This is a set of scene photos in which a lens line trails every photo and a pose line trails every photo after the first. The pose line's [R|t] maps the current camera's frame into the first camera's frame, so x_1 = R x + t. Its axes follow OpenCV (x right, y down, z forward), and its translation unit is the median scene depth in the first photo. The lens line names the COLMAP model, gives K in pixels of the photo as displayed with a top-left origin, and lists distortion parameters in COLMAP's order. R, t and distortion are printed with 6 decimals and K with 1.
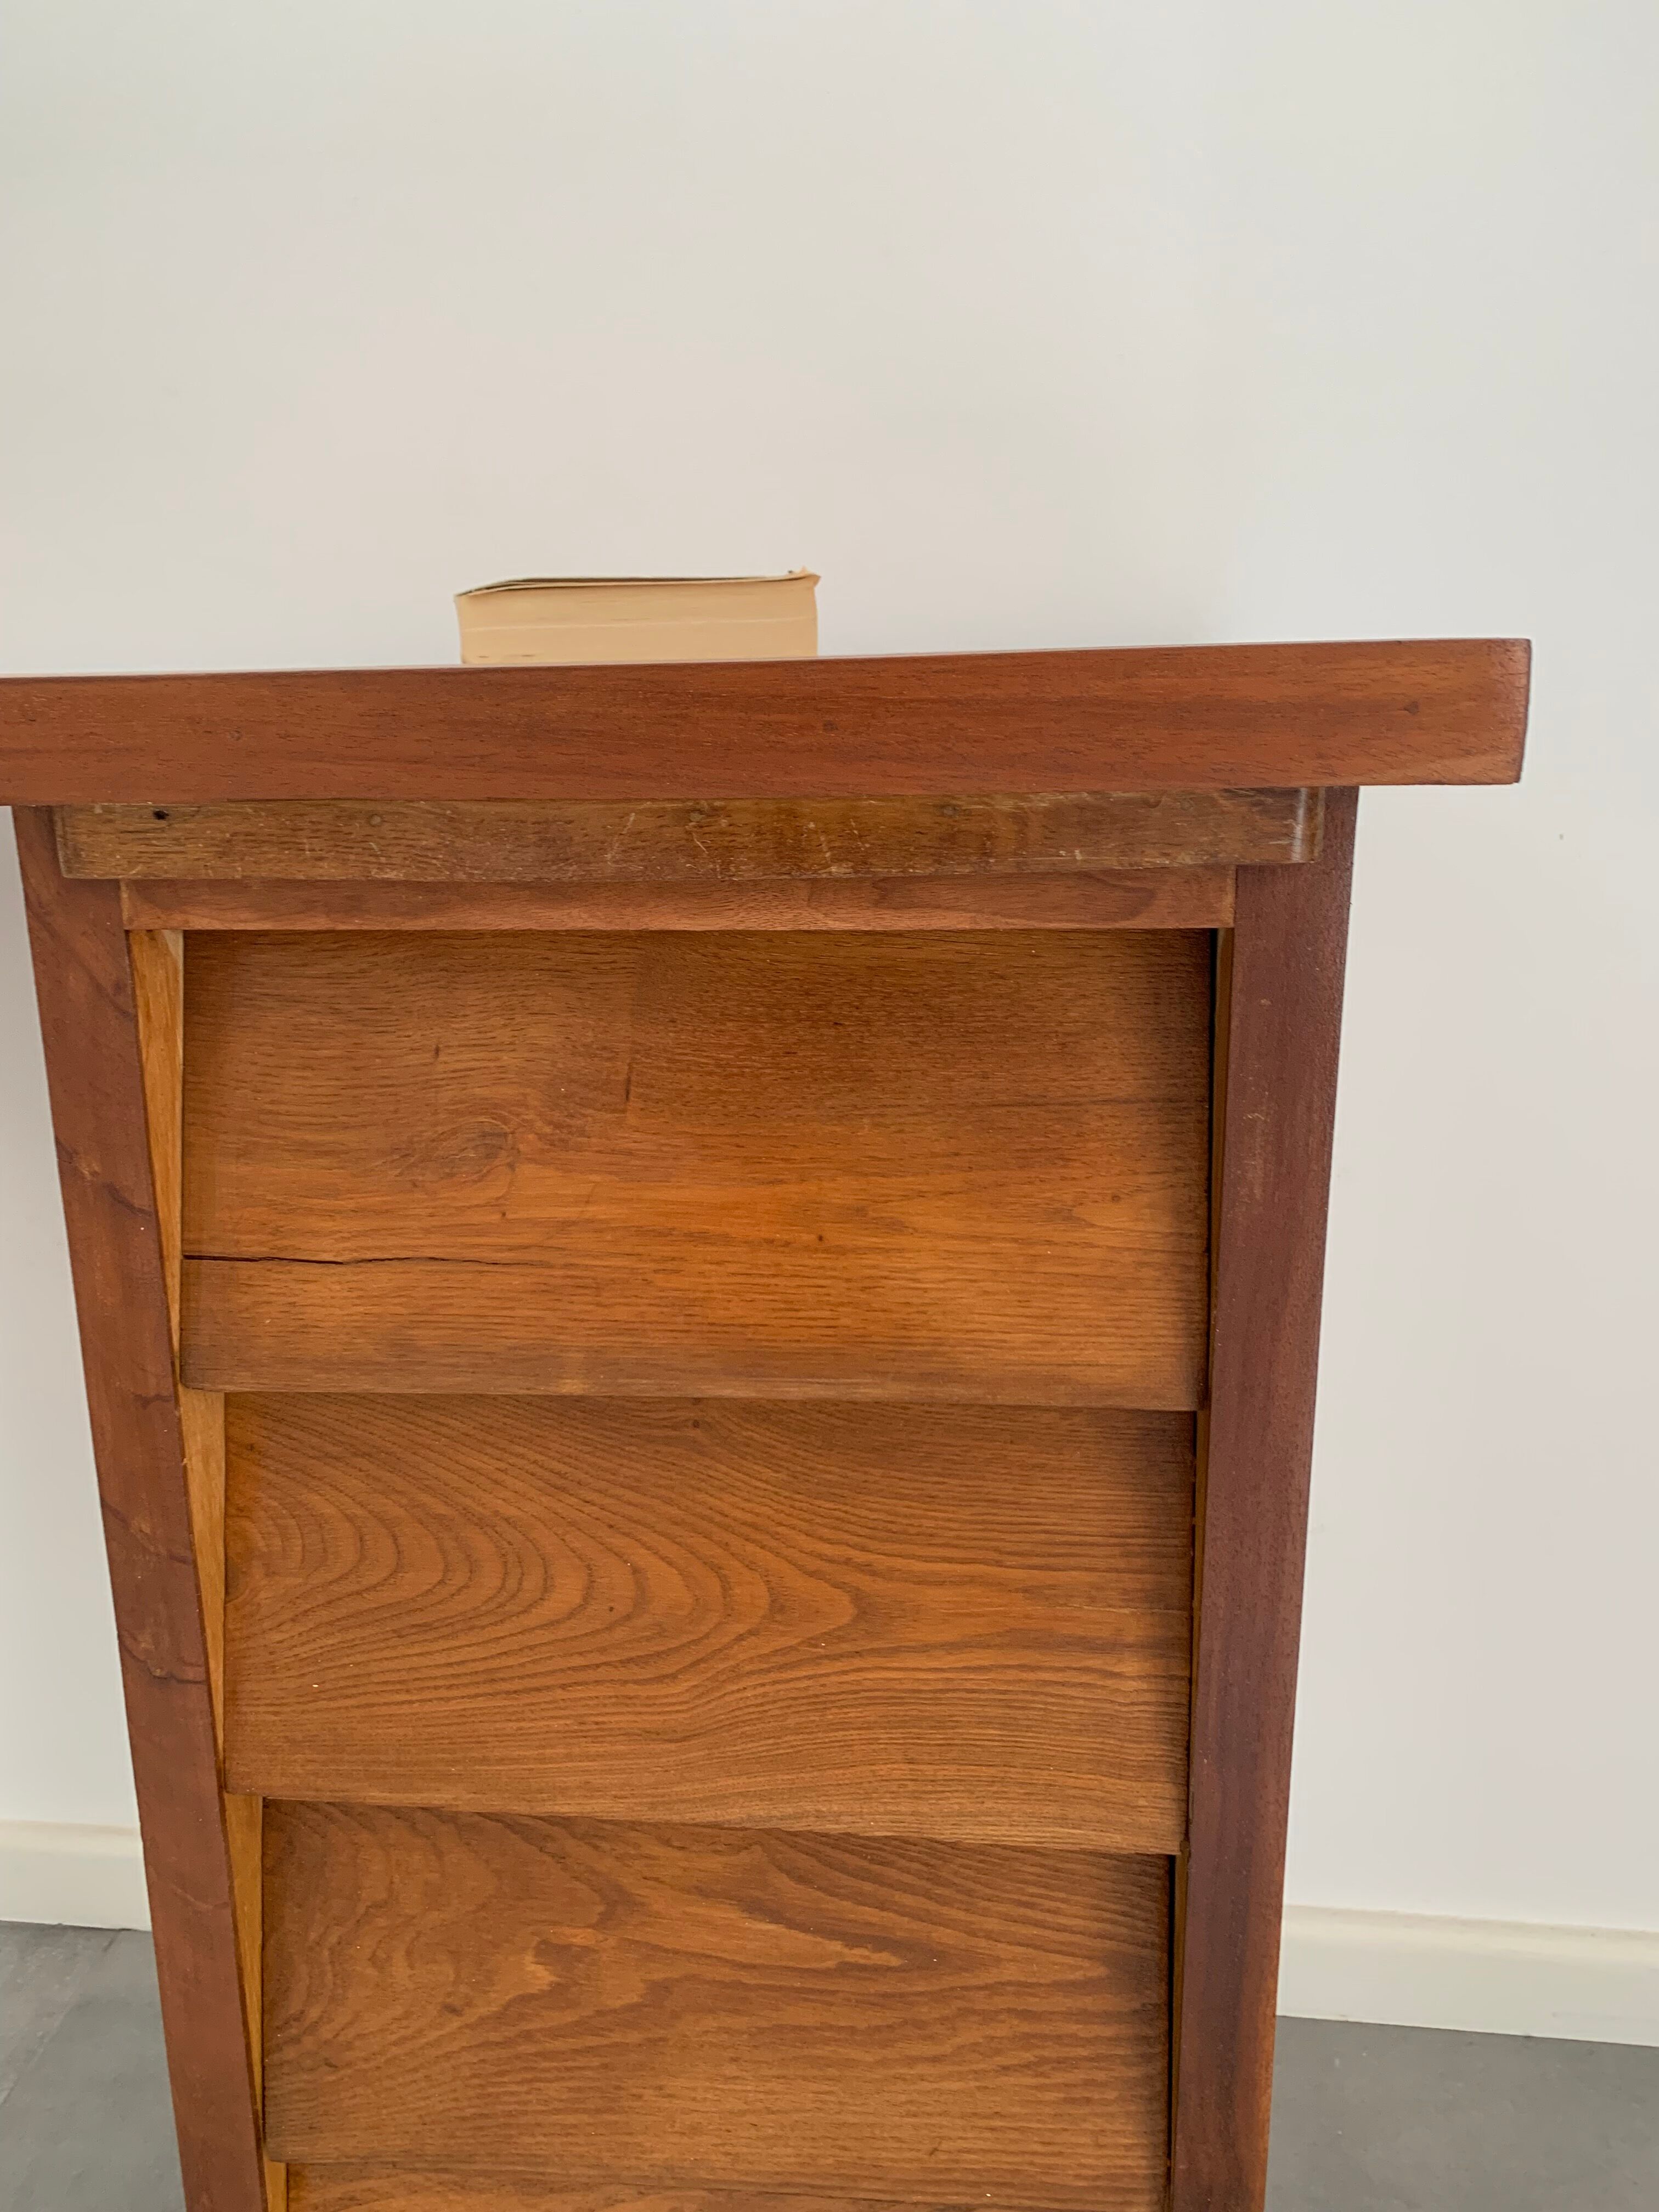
lens RADIAL K [[1637.8, 0, 818.0], [0, 1637.8, 1068.4], [0, 0, 1]] dist [0.003481, -0.031536]
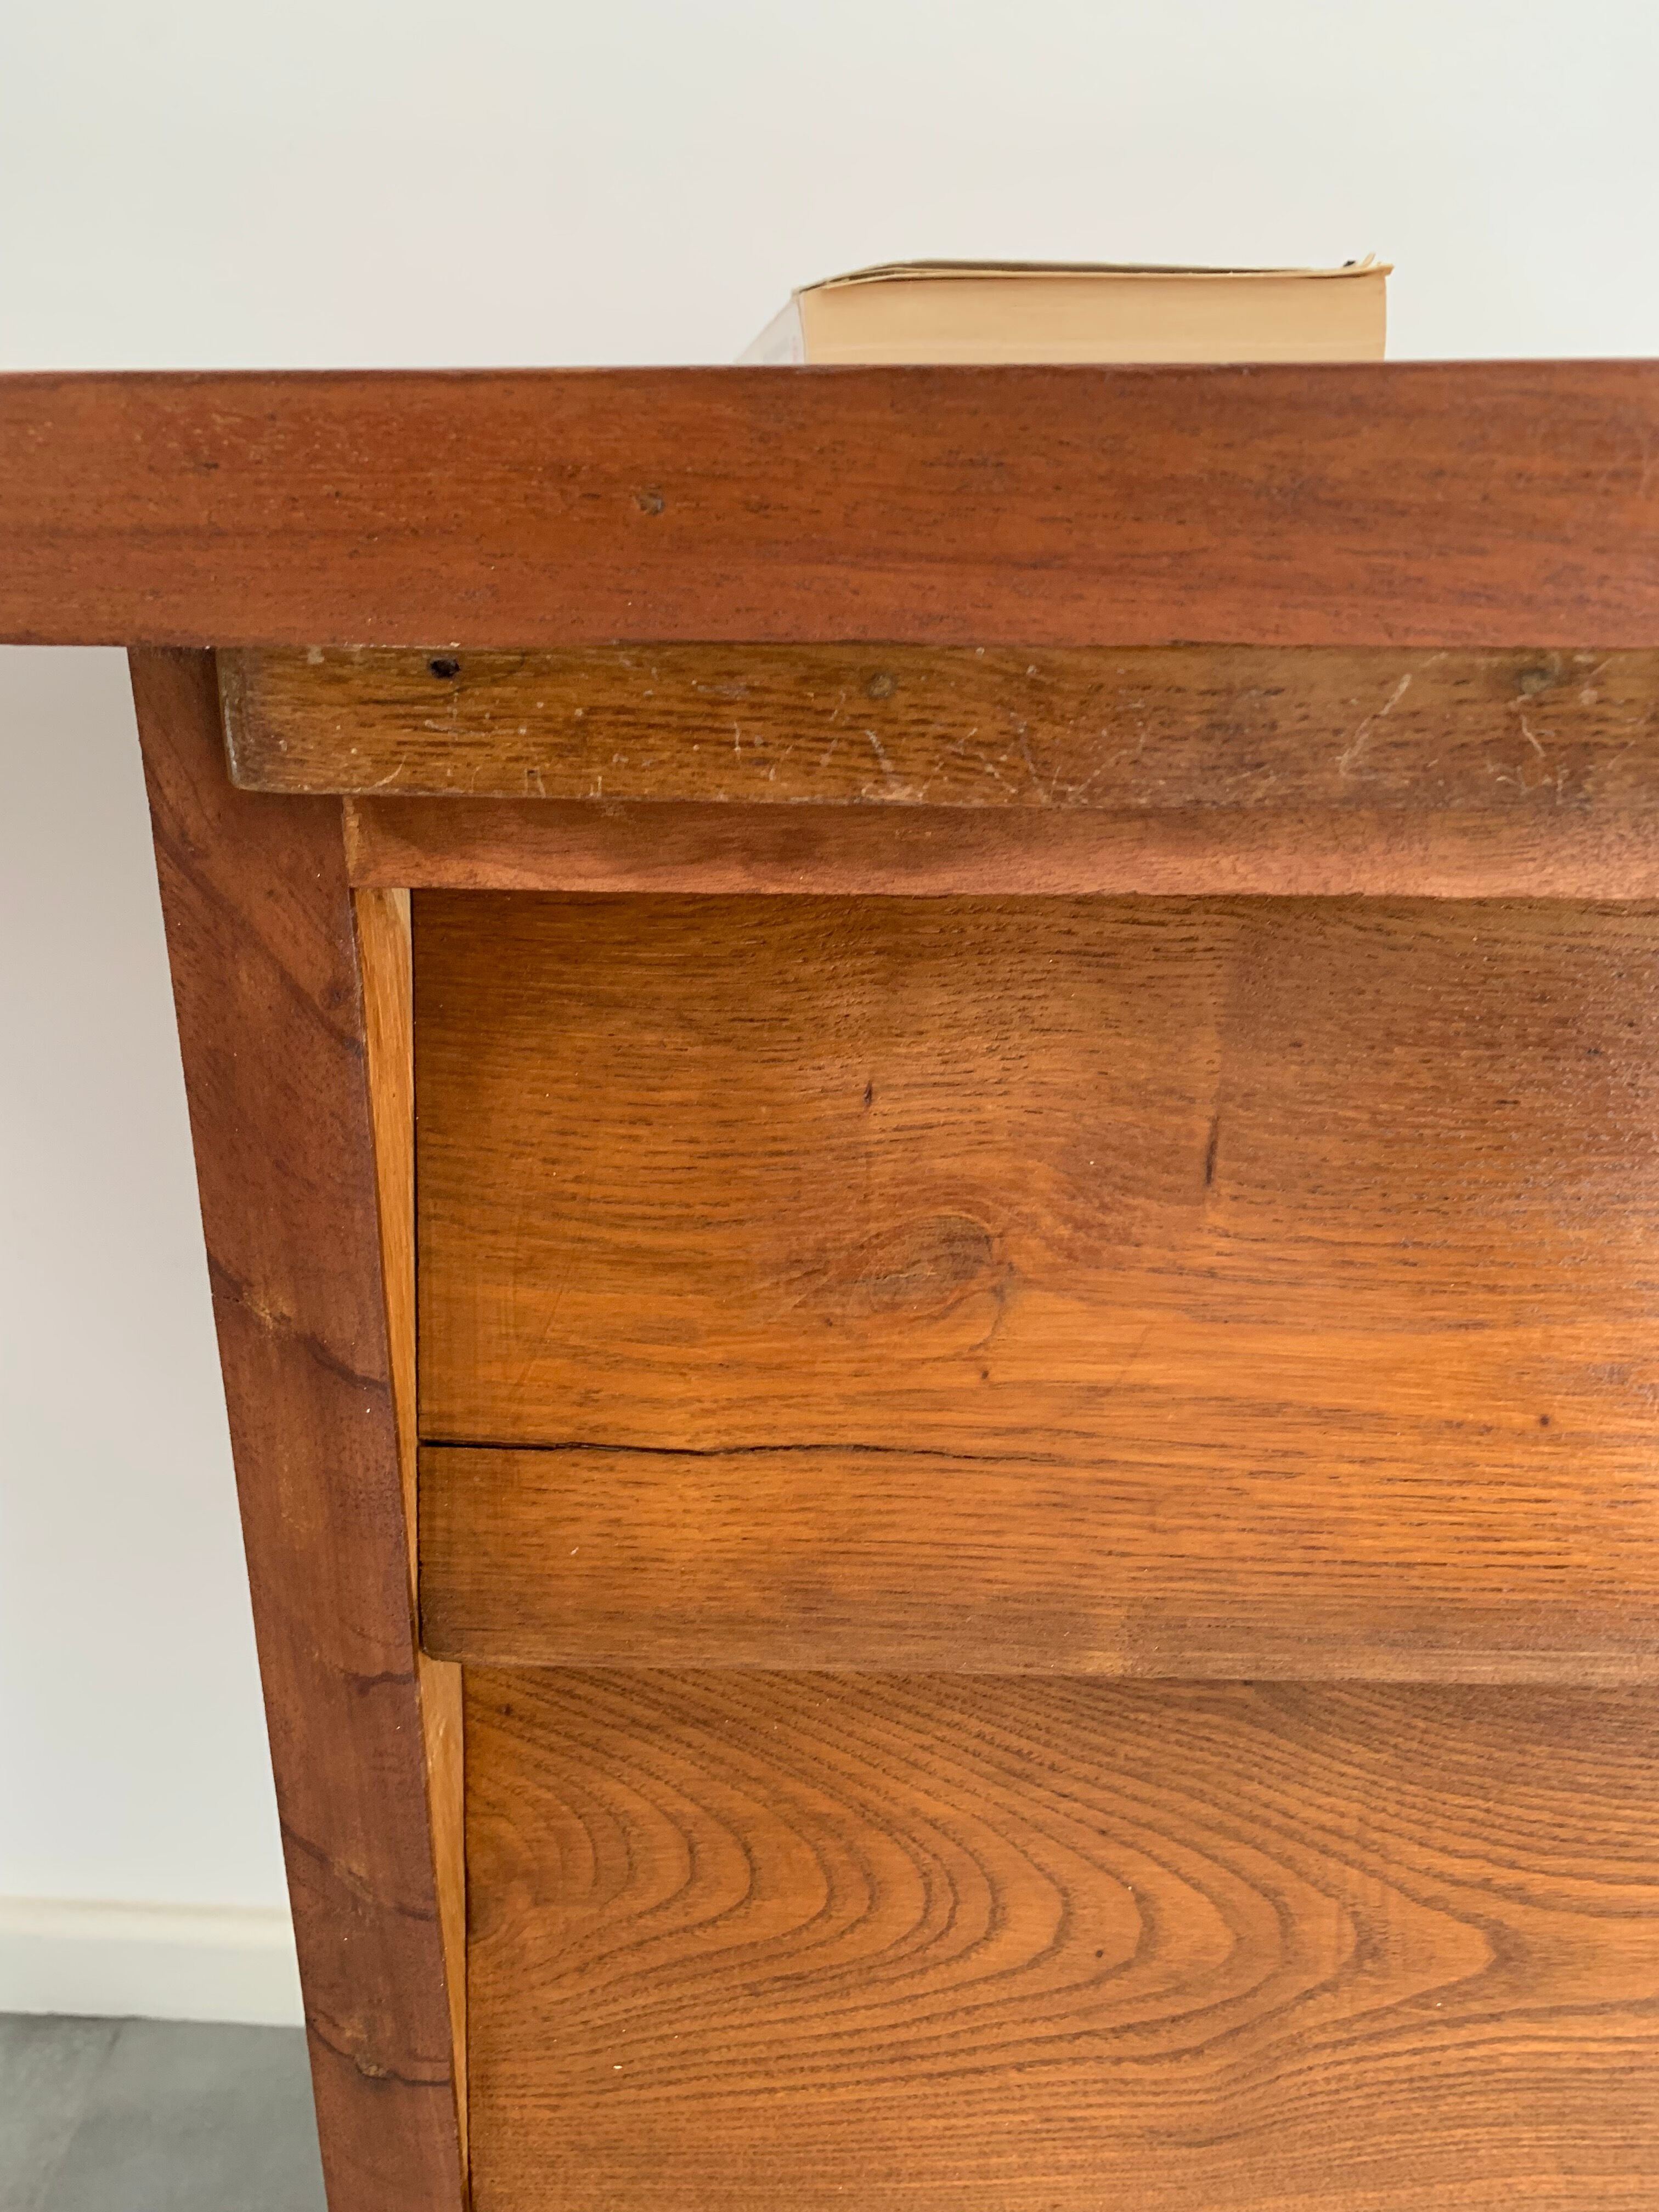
lens RADIAL K [[1661.3, 0, 809.9], [0, 1661.3, 1110.9], [0, 0, 1]] dist [0.007191, -0.020643]
pose [[0.998100, -0.003862, 0.061496, -0.277320], [-0.003291, 0.993267, 0.115802, -0.068631], [-0.061529, -0.115785, 0.991367, 0.407232]]
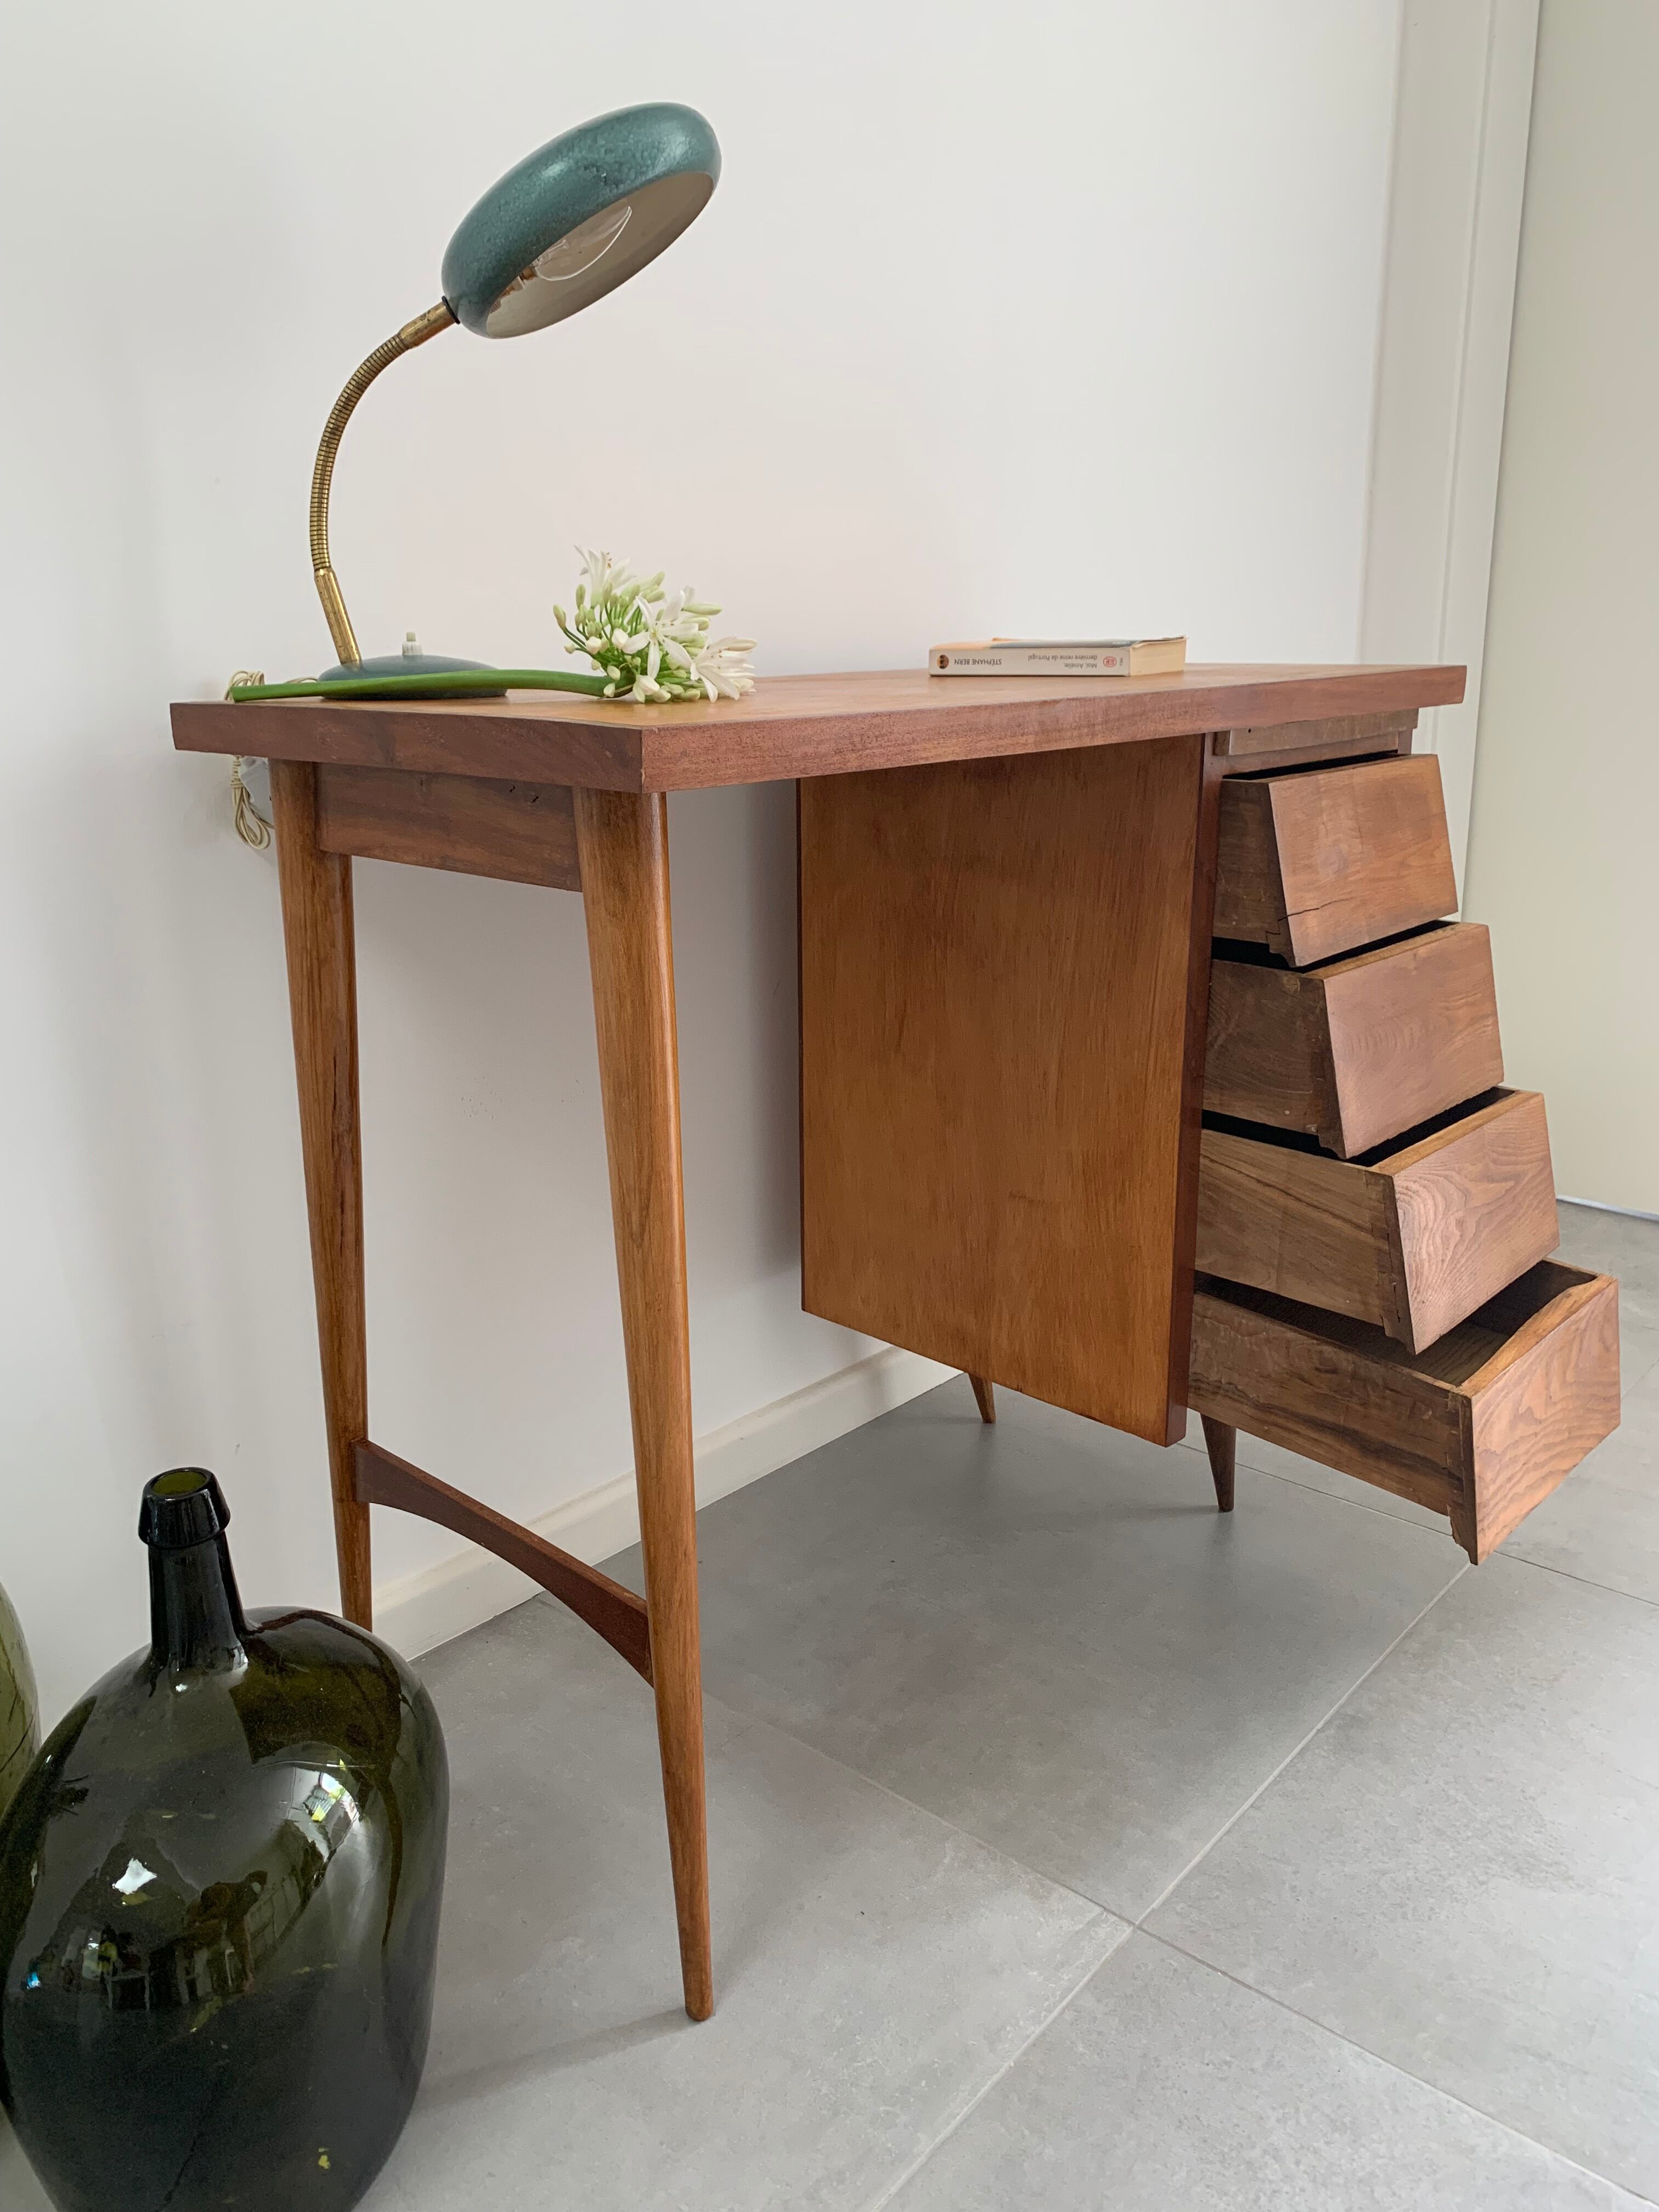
lens RADIAL K [[1661.3, 0, 809.9], [0, 1661.3, 1110.9], [0, 0, 1]] dist [0.007191, -0.020643]
pose [[0.613115, -0.219419, 0.758911, -2.748223], [0.182731, 0.973991, 0.133979, -0.032056], [-0.768570, 0.056532, 0.637263, -0.202146]]
